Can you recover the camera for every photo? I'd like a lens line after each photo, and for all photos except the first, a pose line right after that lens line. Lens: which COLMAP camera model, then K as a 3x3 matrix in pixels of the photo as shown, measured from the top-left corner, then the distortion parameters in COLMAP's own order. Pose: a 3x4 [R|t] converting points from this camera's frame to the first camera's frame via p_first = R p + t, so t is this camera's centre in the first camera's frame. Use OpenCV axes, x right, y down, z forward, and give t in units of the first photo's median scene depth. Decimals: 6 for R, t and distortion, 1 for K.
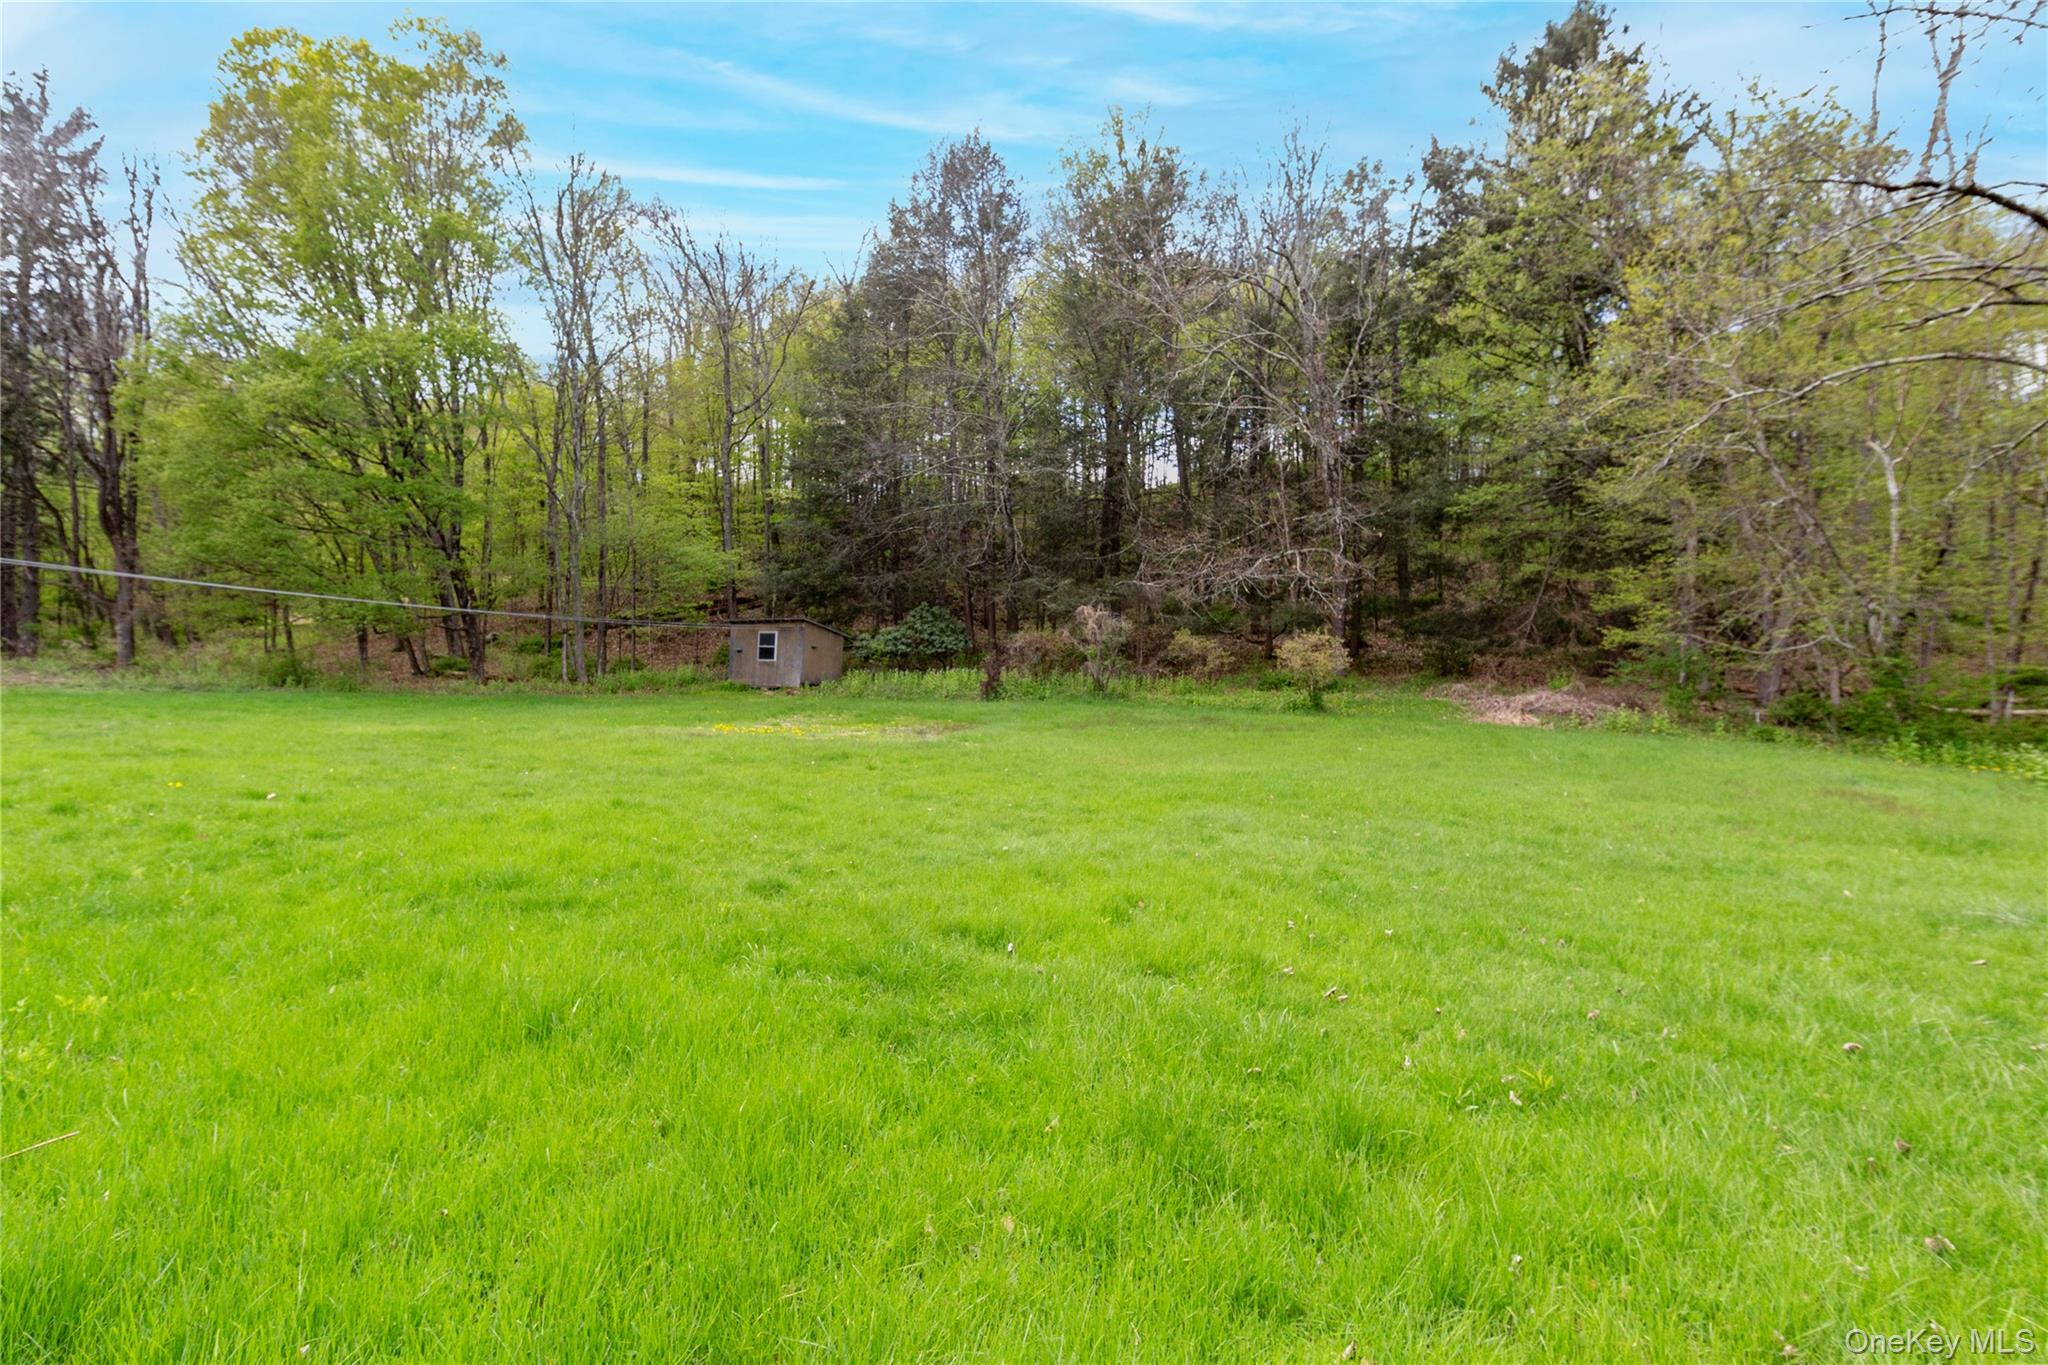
lens RADIAL K [[884.3, 0, 1017.6], [0, 884.3, 693.5], [0, 0, 1]] dist [-0.003199, -0.000303]
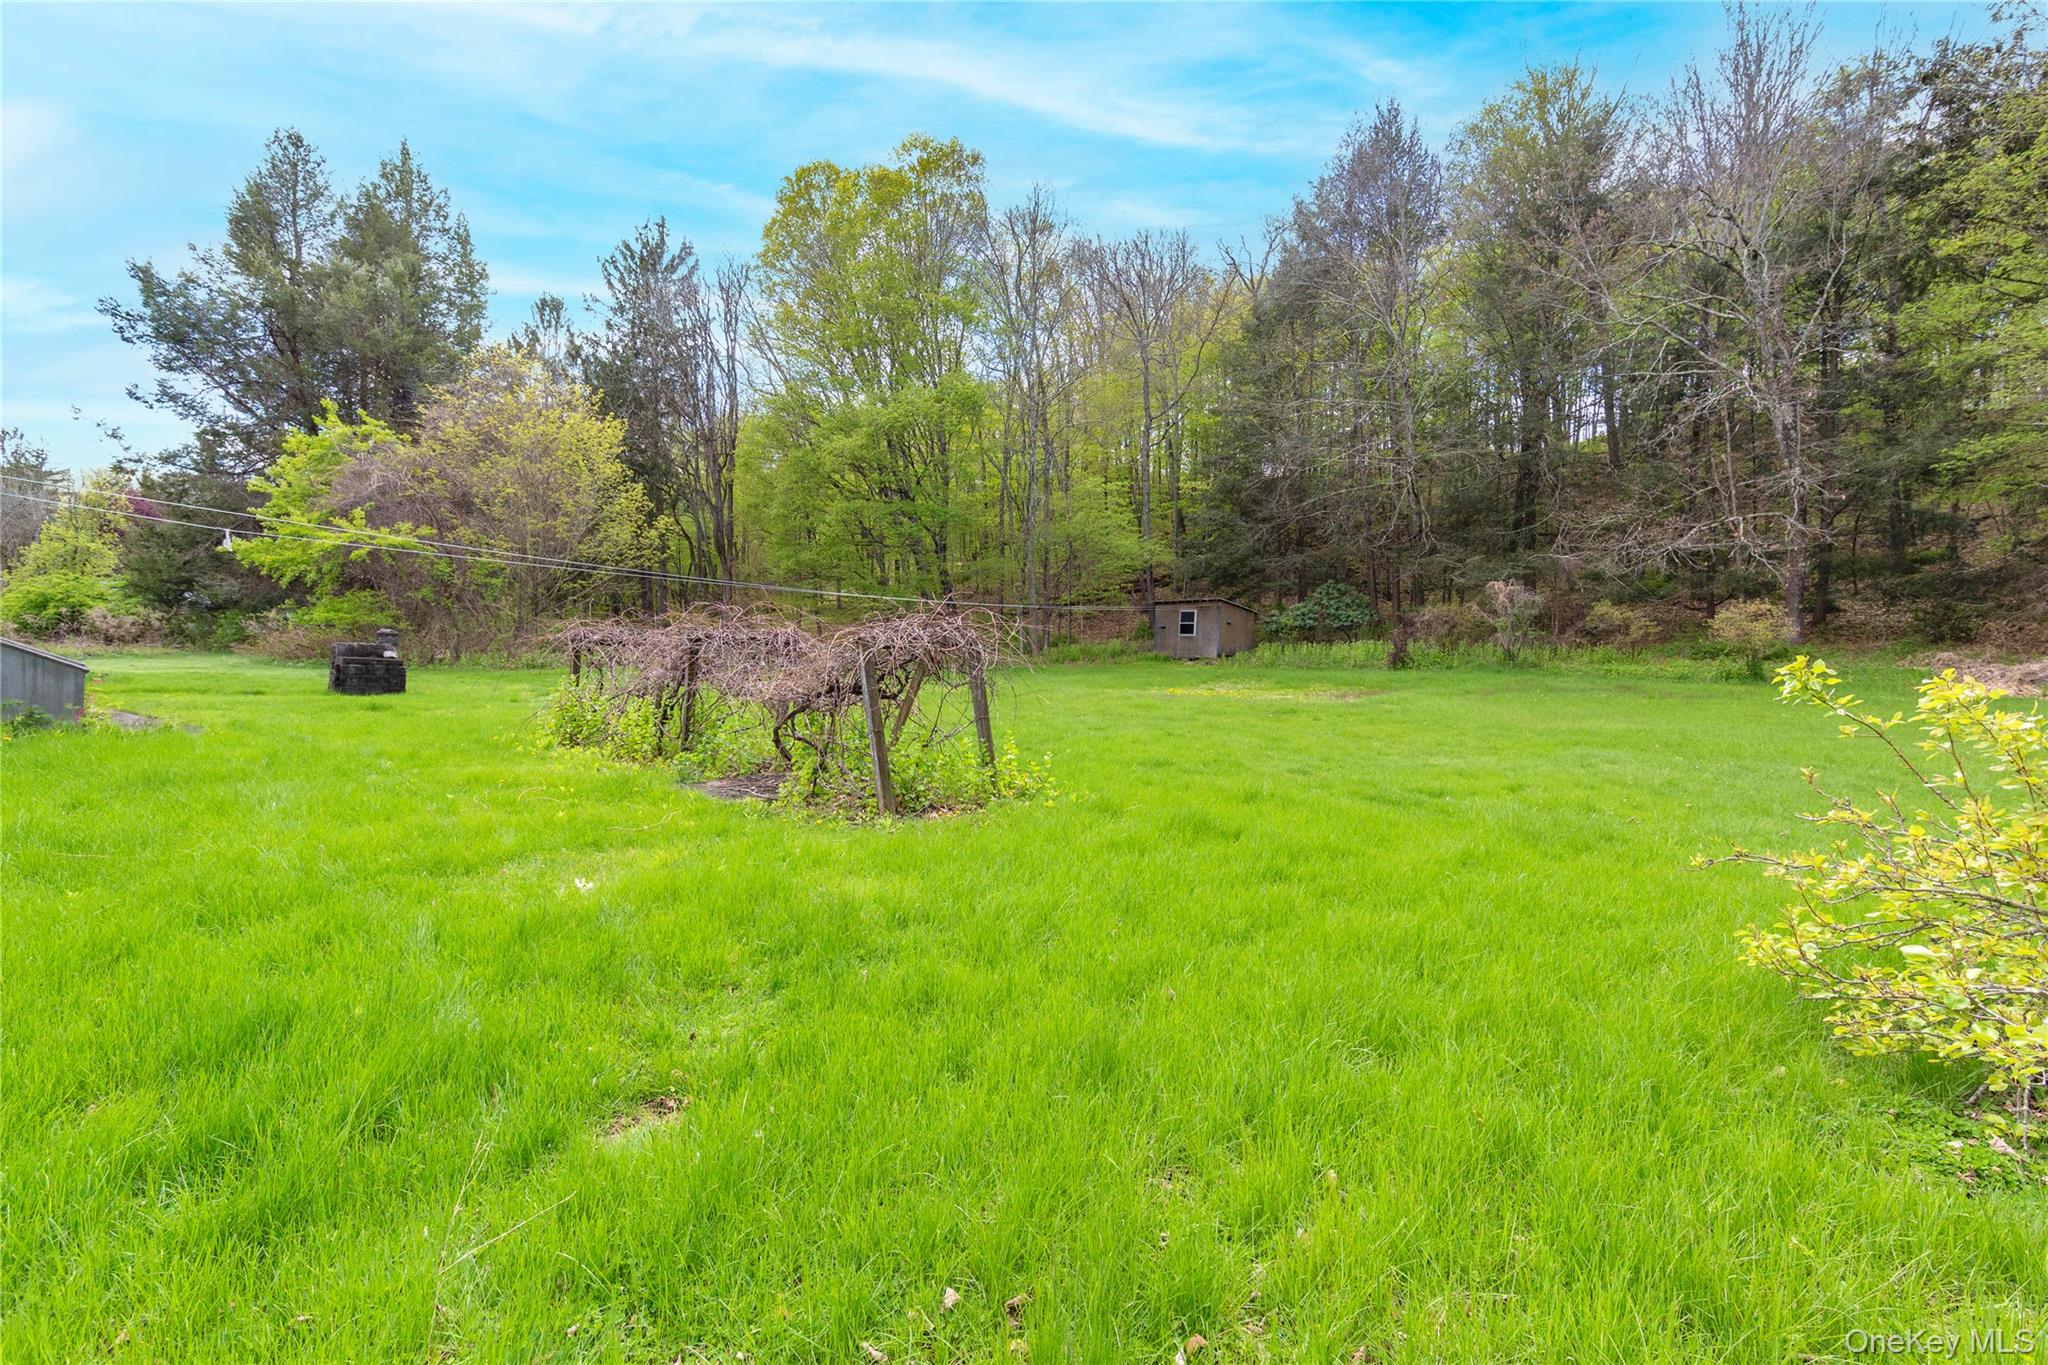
lens RADIAL K [[884.3, 0, 1017.6], [0, 884.3, 693.5], [0, 0, 1]] dist [-0.003199, -0.000303]
pose [[0.913487, 0.011129, -0.406716, -0.014326], [0.003525, 0.999372, 0.035262, -0.002679], [0.406853, -0.033645, 0.912874, -0.194901]]
